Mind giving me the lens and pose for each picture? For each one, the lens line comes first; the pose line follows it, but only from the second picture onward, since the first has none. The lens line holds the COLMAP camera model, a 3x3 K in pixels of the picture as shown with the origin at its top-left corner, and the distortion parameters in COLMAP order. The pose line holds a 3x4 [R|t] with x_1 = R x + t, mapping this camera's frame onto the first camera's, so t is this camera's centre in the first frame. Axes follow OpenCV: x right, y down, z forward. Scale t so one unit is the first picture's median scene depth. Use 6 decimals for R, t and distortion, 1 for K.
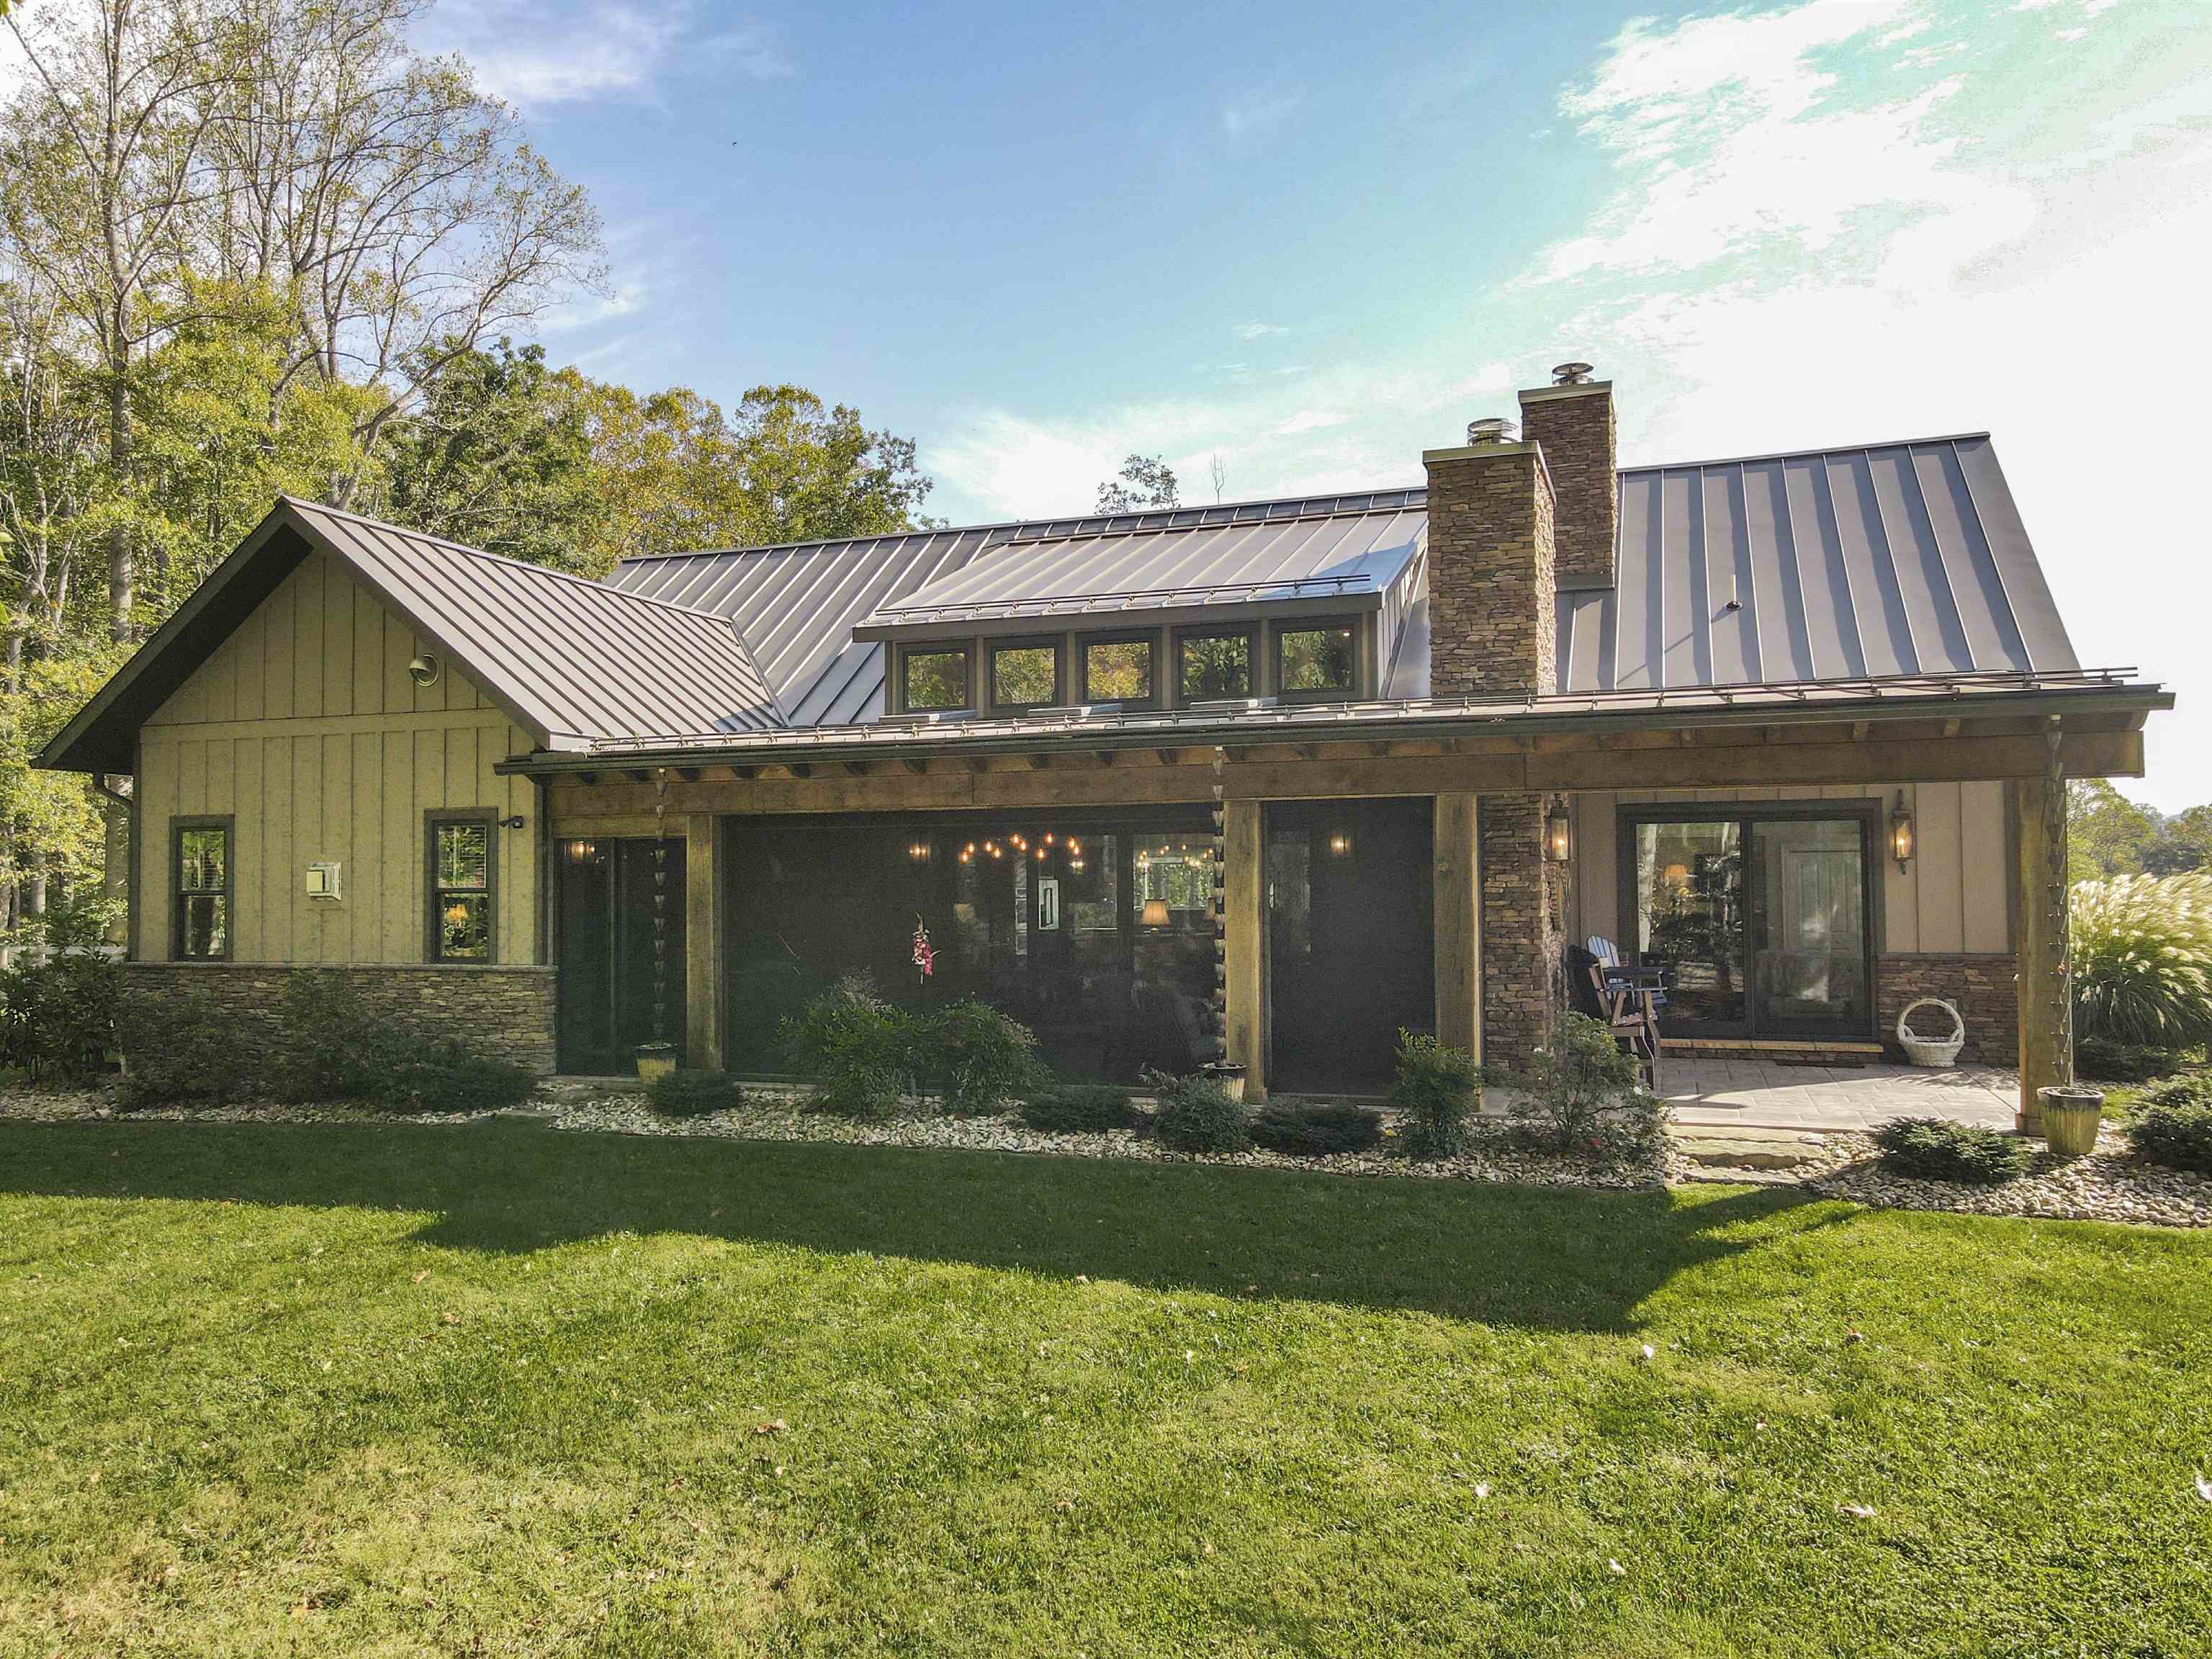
lens RADIAL K [[1632.3, 0, 1105.4], [0, 1632.3, 827.7], [0, 0, 1]] dist [0.008724, 0.000766]
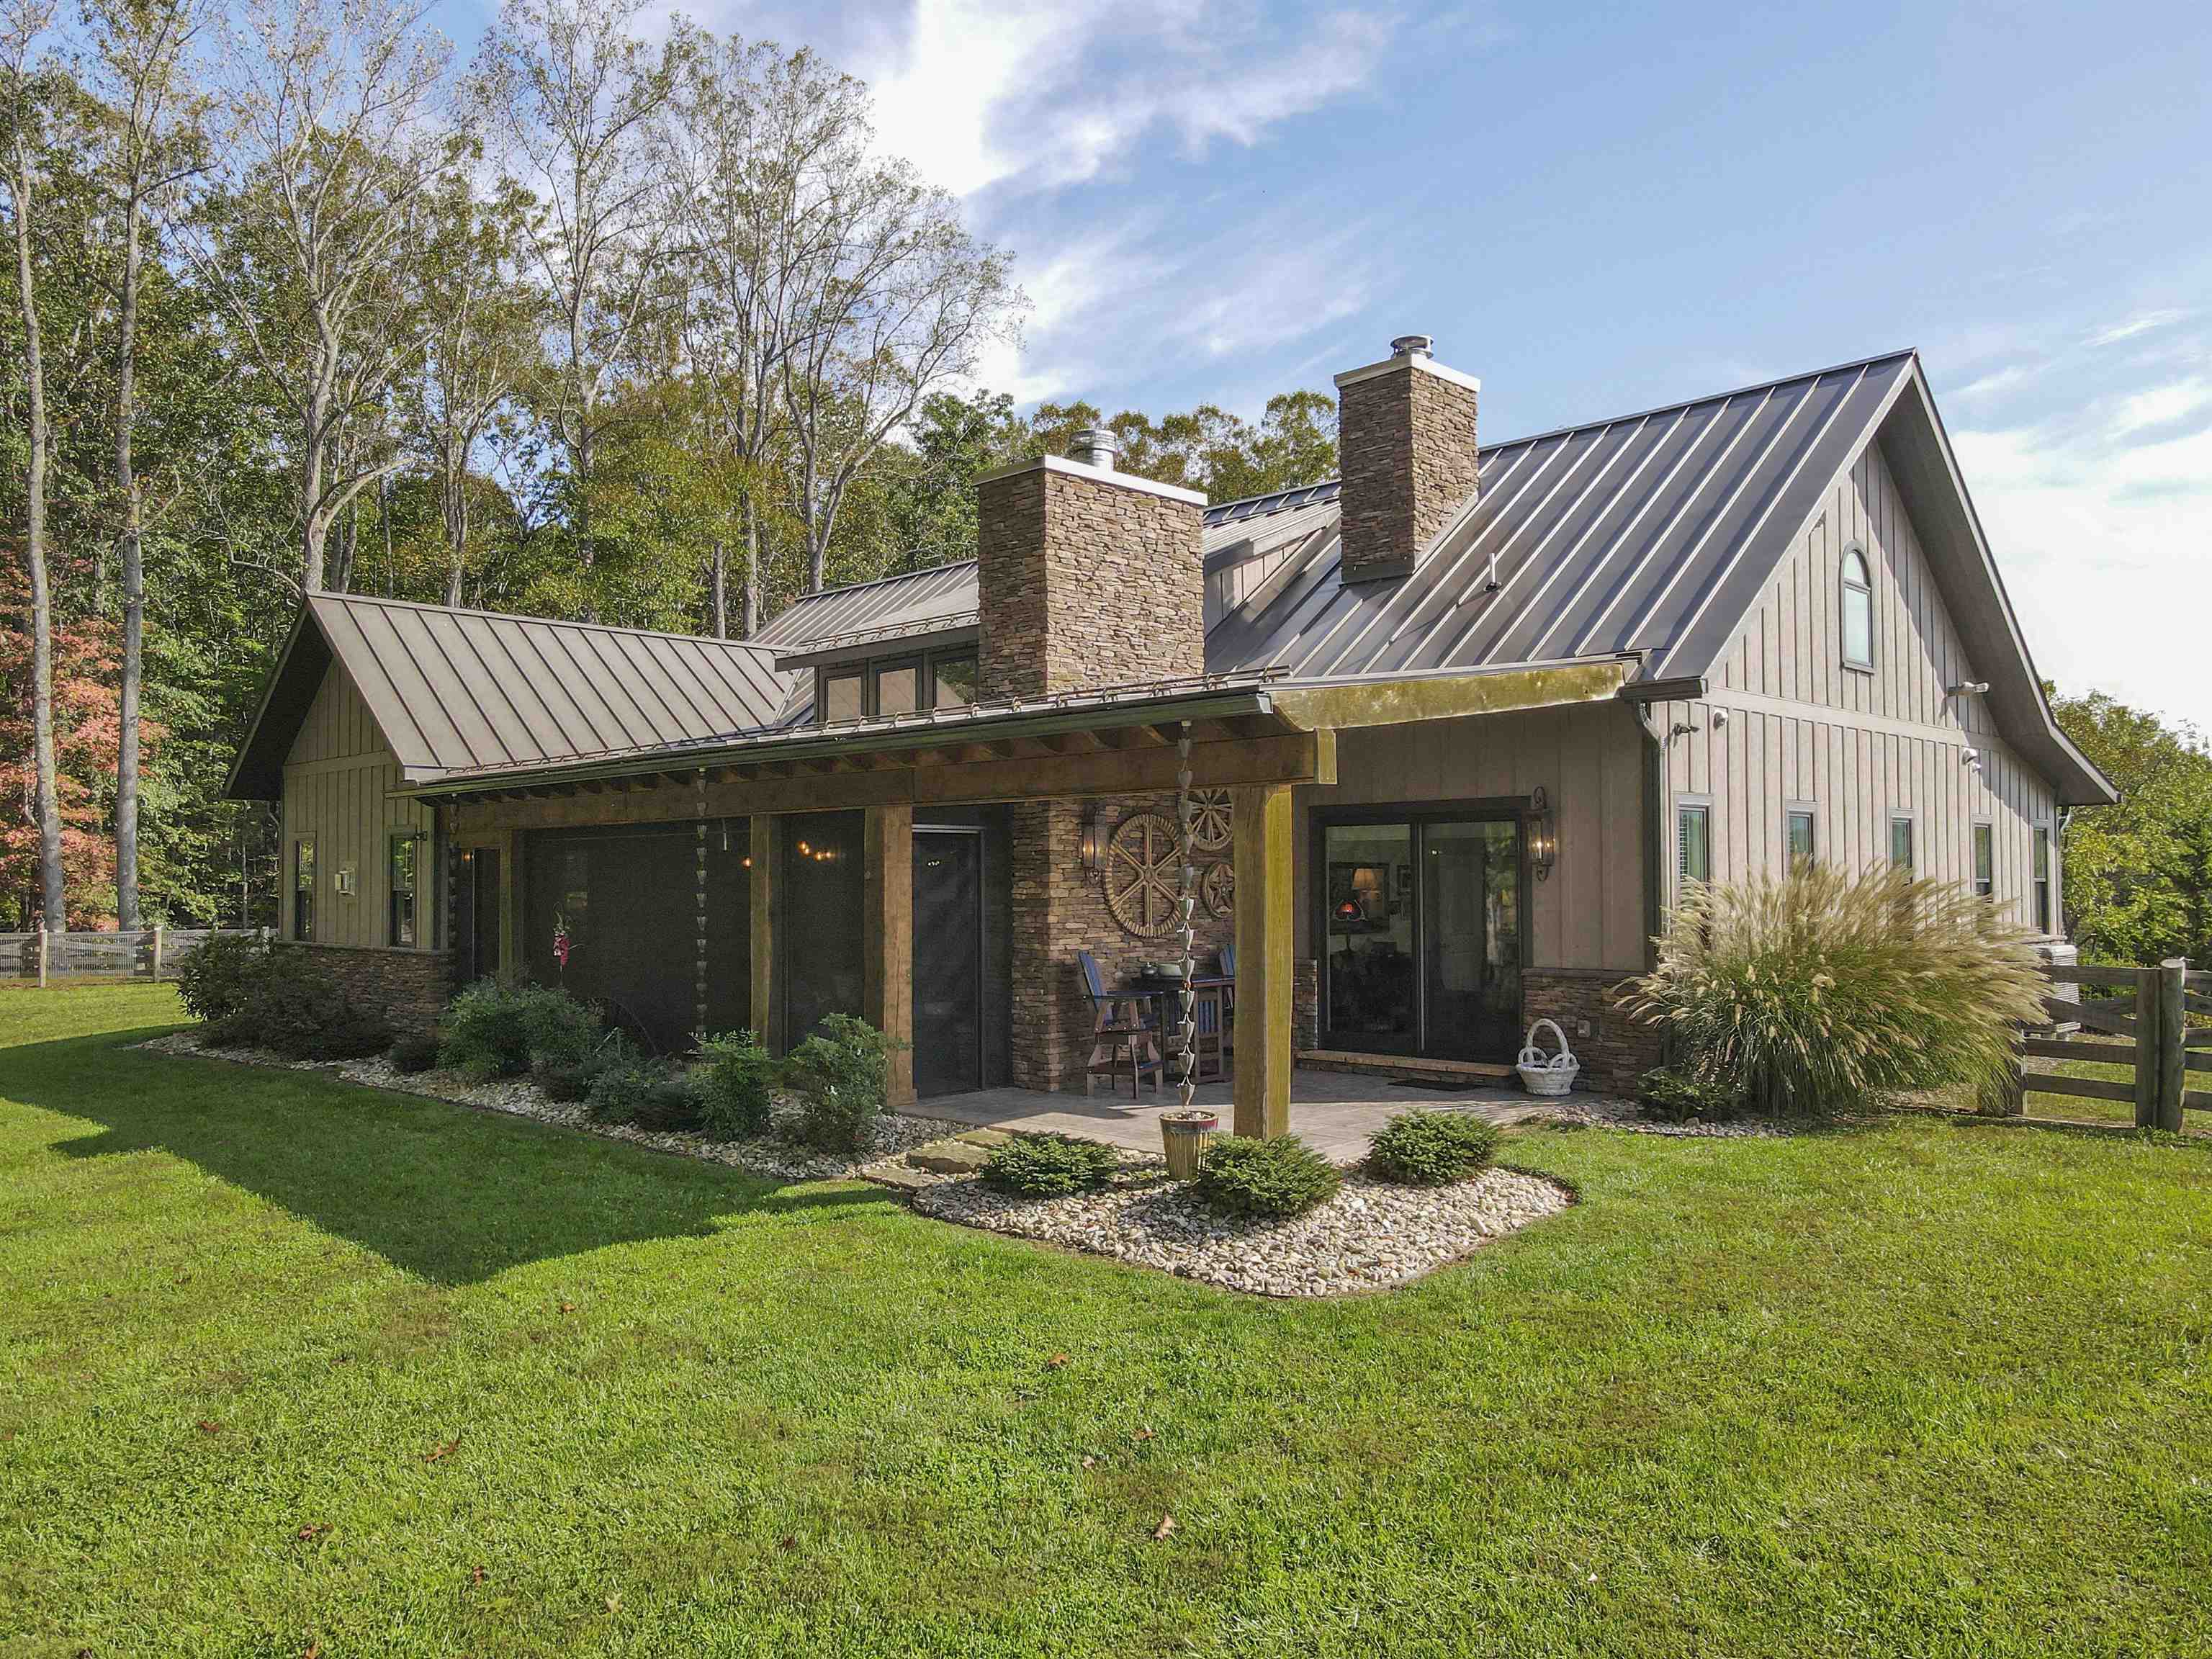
lens RADIAL K [[1694.6, 0, 1102.5], [0, 1694.6, 834.5], [0, 0, 1]] dist [0.007683, 0.003194]
pose [[0.890624, -0.009355, -0.454643, 0.211297], [0.011427, 0.999933, 0.001810, -0.000344], [0.454596, -0.006807, 0.890672, 0.017788]]
